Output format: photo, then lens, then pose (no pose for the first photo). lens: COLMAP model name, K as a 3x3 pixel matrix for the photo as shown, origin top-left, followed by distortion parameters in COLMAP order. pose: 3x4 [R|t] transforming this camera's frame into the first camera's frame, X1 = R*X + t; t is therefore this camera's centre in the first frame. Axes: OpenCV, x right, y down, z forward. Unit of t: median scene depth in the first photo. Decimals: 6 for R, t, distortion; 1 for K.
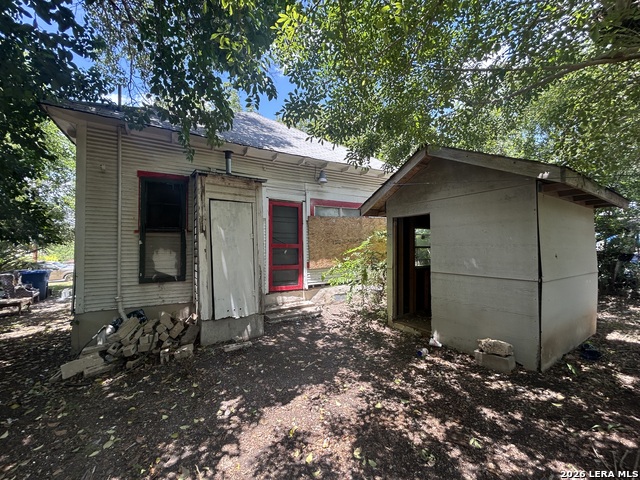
lens RADIAL K [[256.7, 0, 318.5], [0, 256.7, 238.4], [0, 0, 1]] dist [-0.001434, -0.000004]
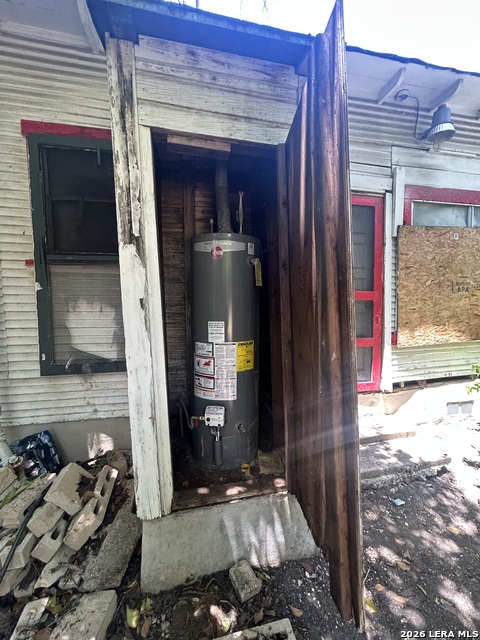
lens RADIAL K [[256.7, 0, 238.5], [0, 256.7, 317.9], [0, 0, 1]] dist [-0.001434, -0.000004]
pose [[0.948556, 0.015890, -0.316210, -0.161817], [0.012432, 0.996100, 0.087350, 0.026800], [0.316365, -0.086788, 0.944659, 0.512043]]
